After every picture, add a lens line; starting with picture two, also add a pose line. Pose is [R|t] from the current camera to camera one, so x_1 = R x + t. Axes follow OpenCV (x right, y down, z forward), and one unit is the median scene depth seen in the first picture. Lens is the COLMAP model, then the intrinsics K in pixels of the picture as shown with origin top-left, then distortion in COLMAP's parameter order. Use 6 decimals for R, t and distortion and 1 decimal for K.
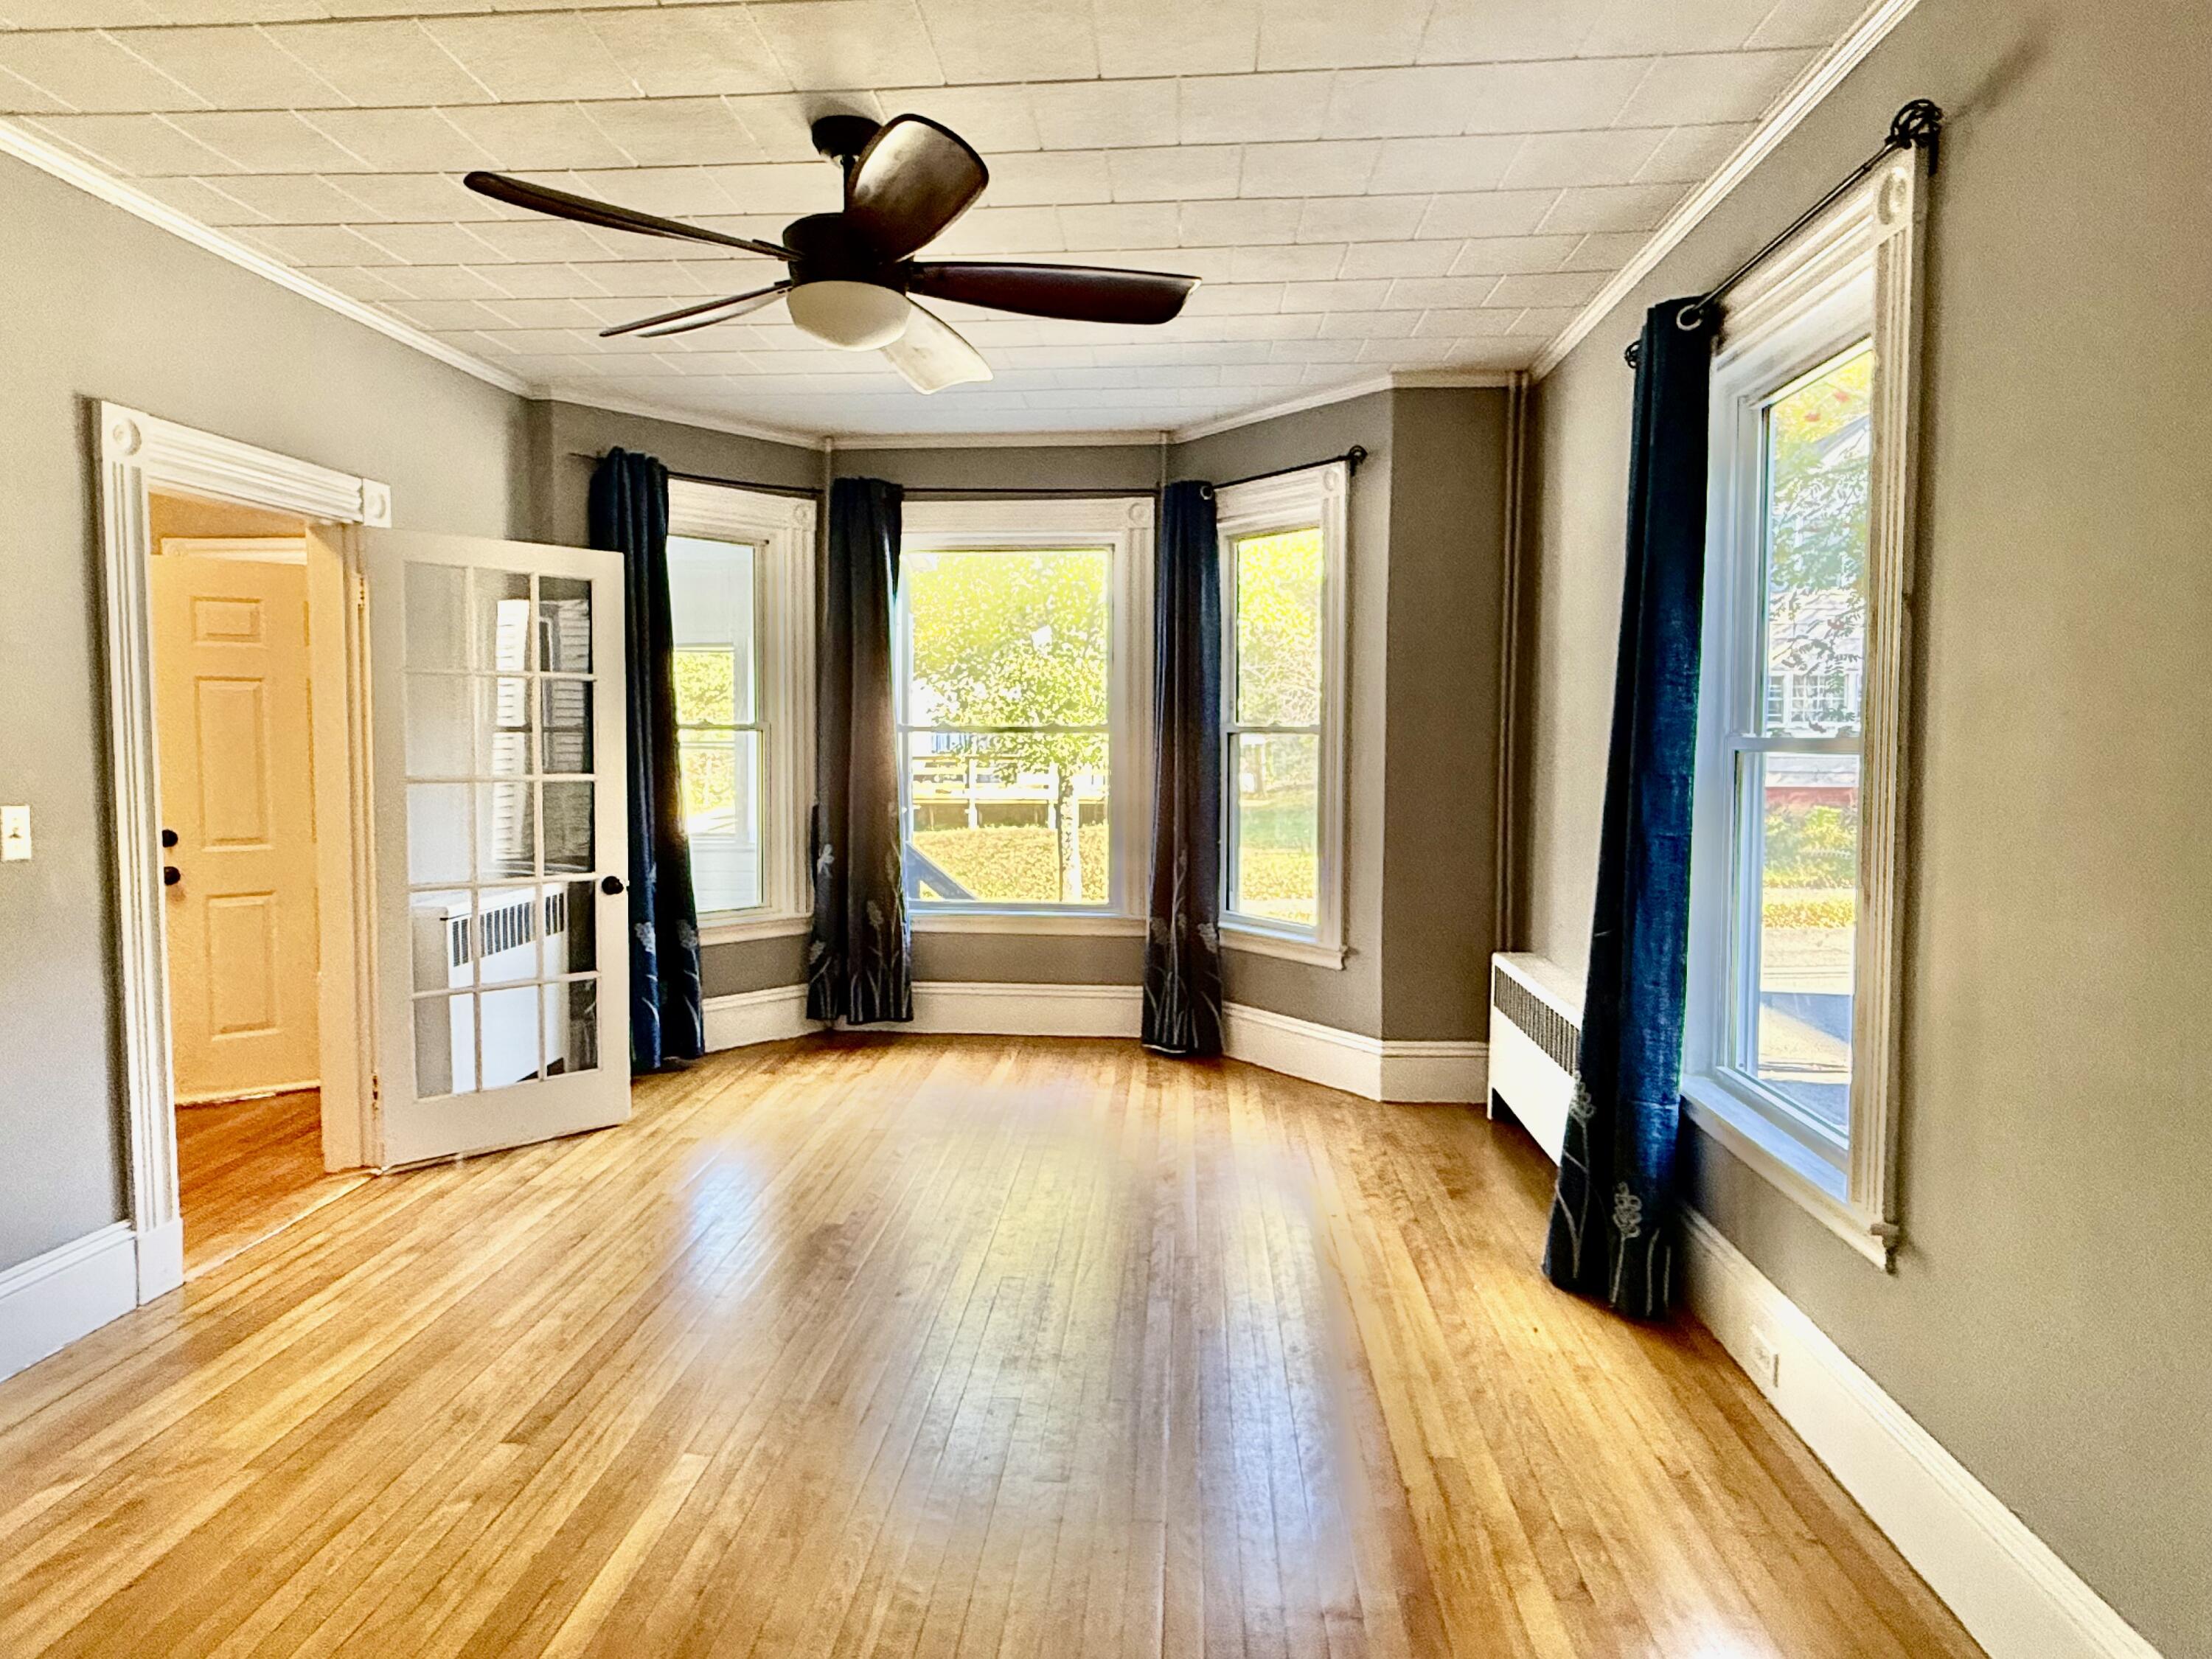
lens RADIAL K [[1304.1, 0, 1121.3], [0, 1304.1, 818.8], [0, 0, 1]] dist [-0.003074, 0.000801]
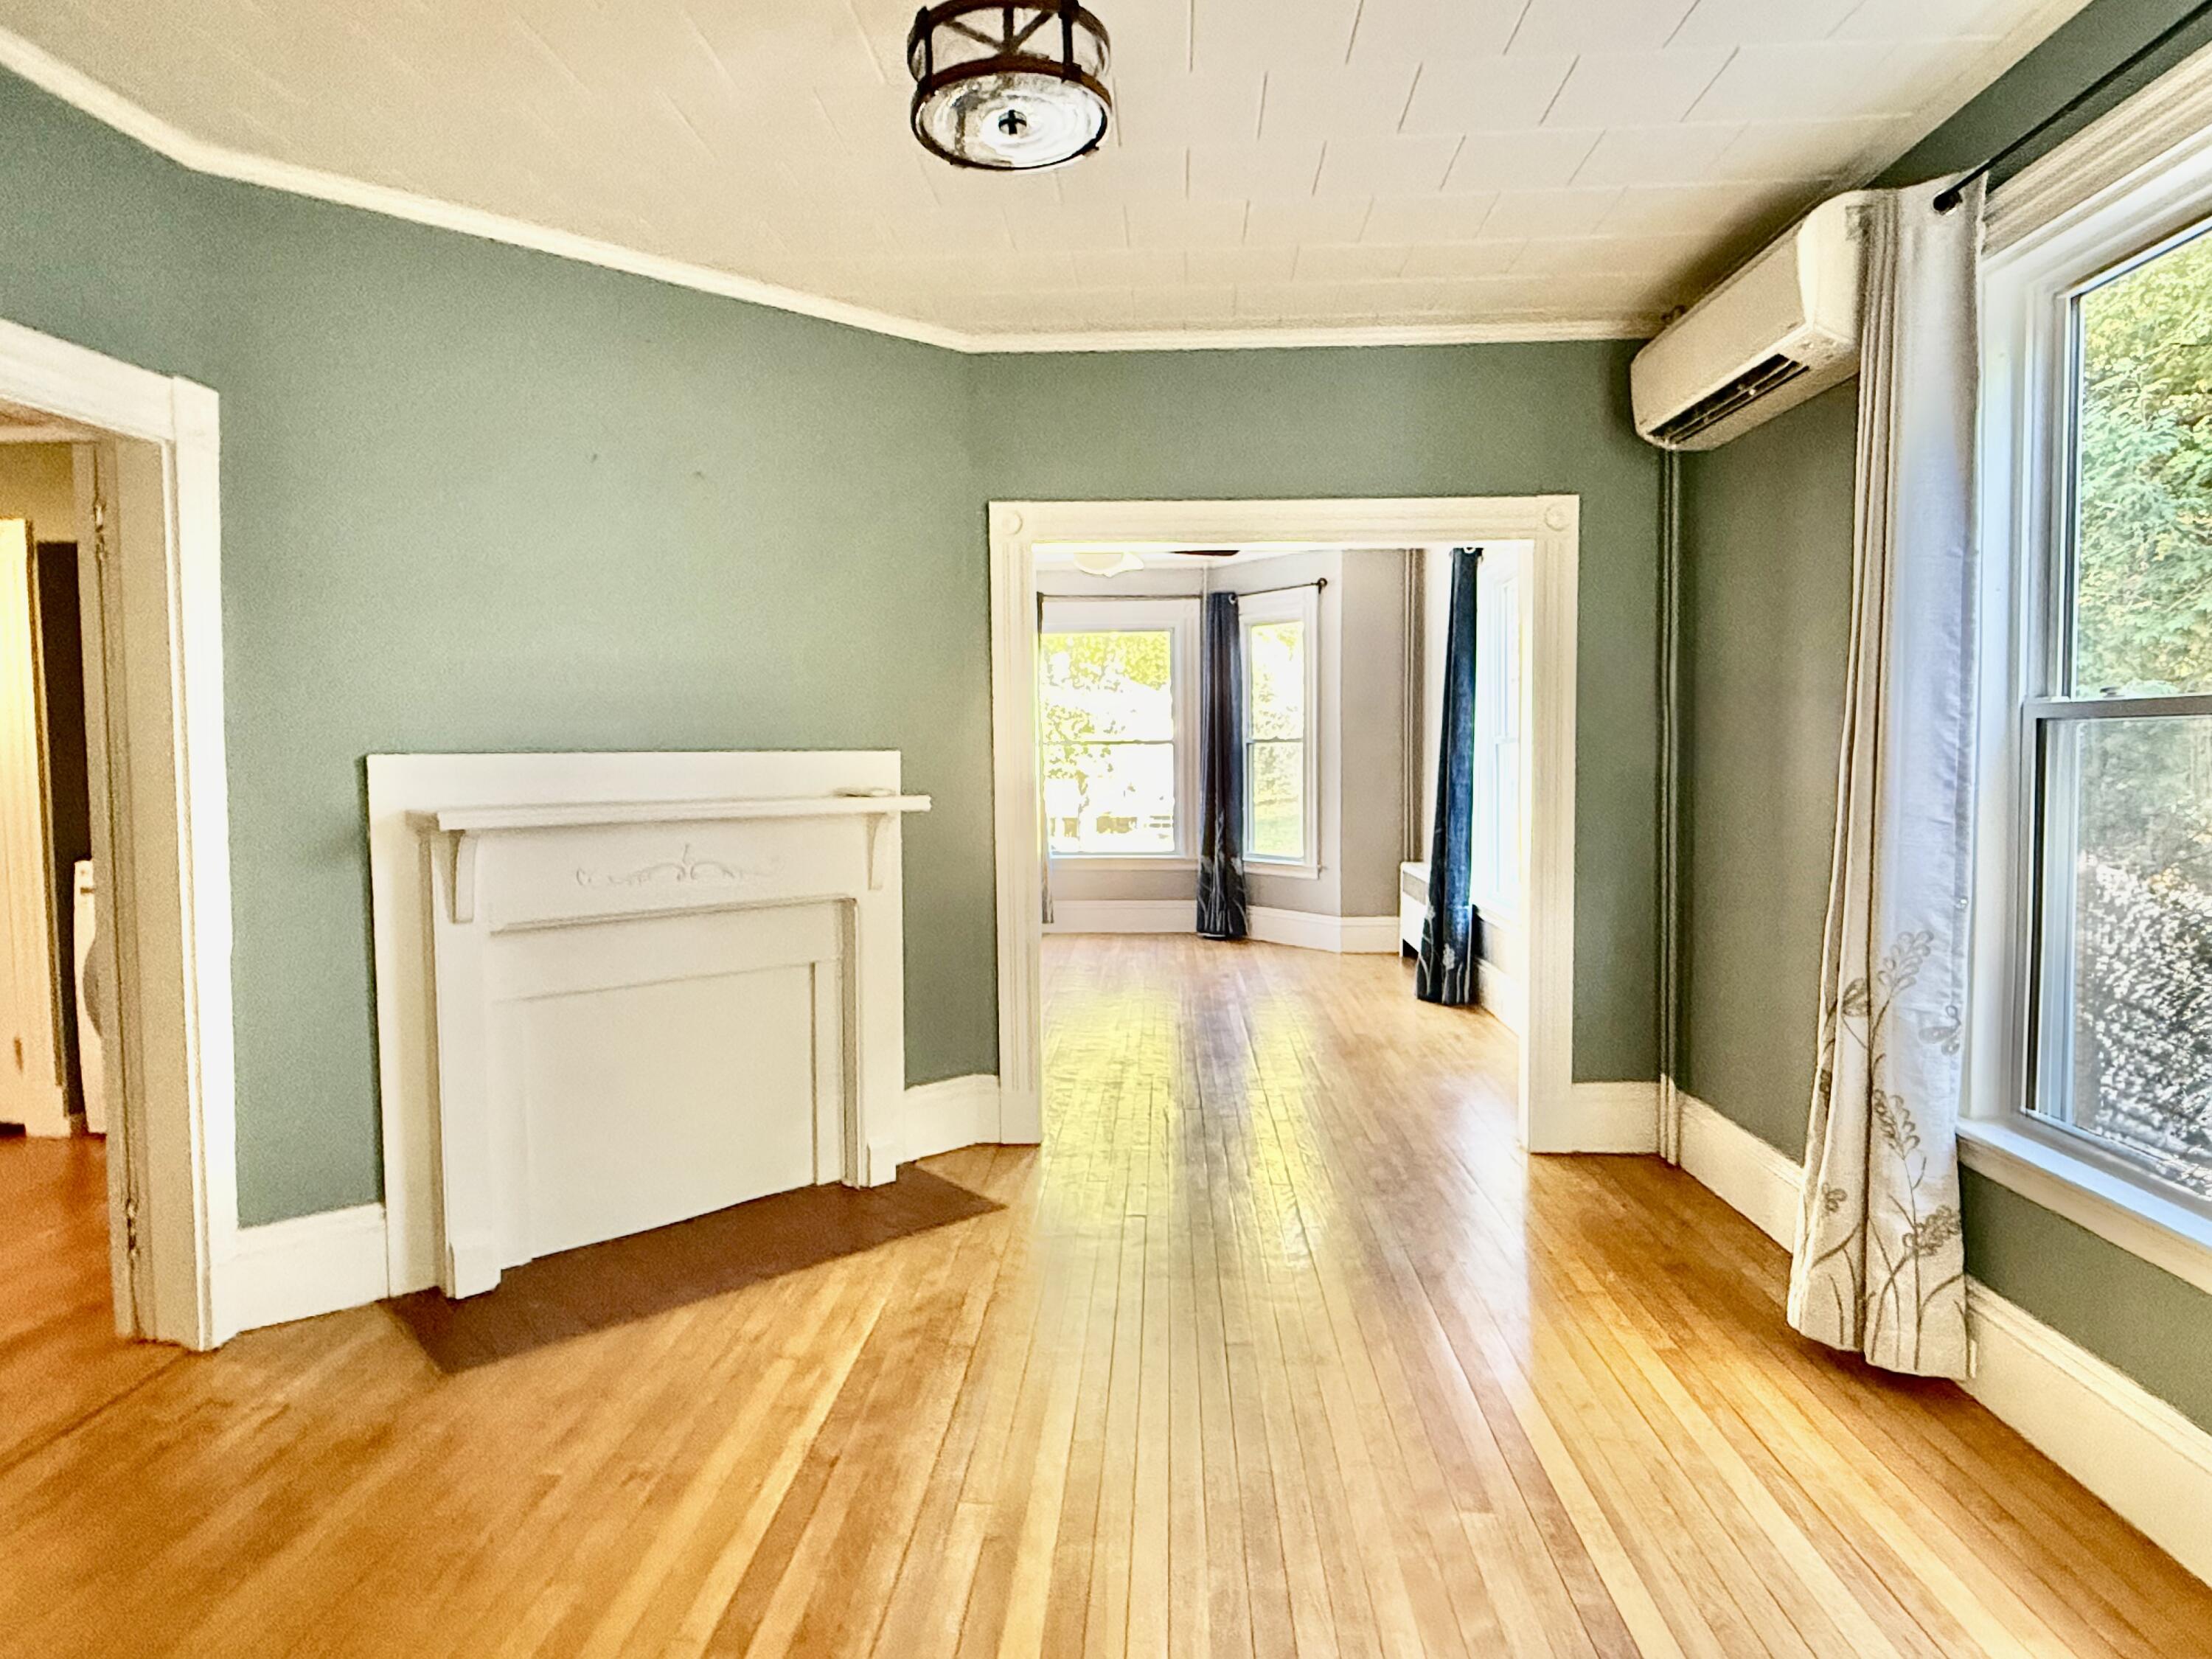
lens RADIAL K [[1304.1, 0, 1093.5], [0, 1304.1, 826.0], [0, 0, 1]] dist [-0.003074, 0.000801]
pose [[0.999846, -0.015225, -0.008702, -0.100093], [0.015115, 0.999807, -0.012528, 0.056803], [0.008891, 0.012394, 0.999884, -0.653260]]
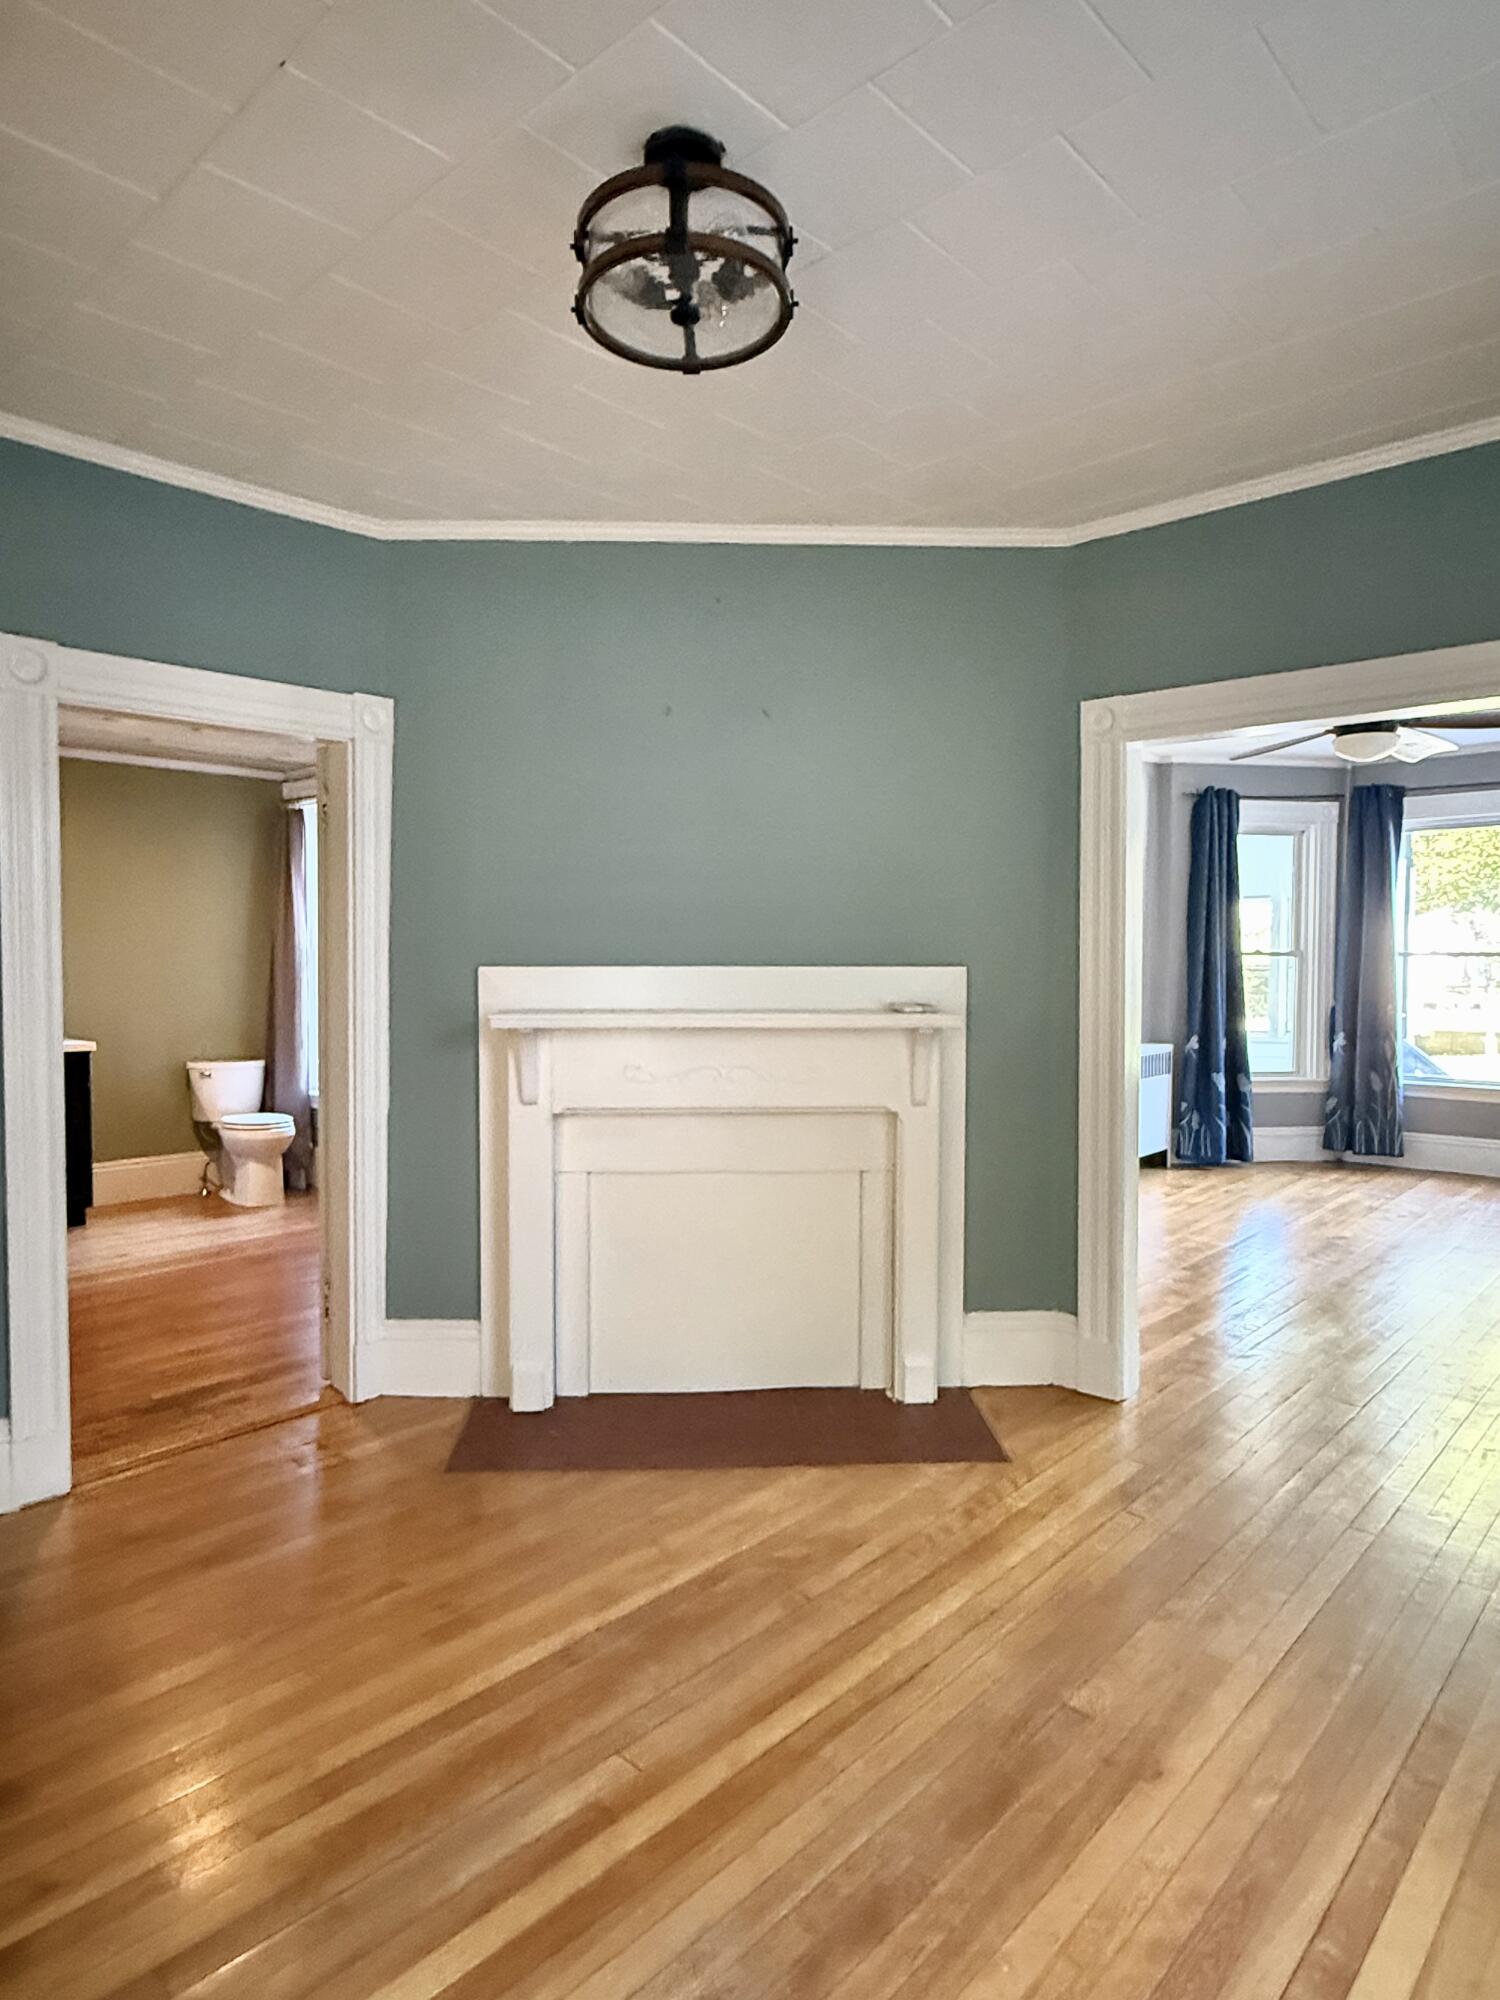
lens RADIAL K [[1179.1, 0, 736.1], [0, 1179.1, 999.5], [0, 0, 1]] dist [-0.003074, 0.000801]
pose [[0.766710, 0.016155, -0.641790, 0.112544], [-0.038454, 0.999044, -0.020790, 0.039427], [0.640841, 0.040620, 0.766598, -0.497709]]
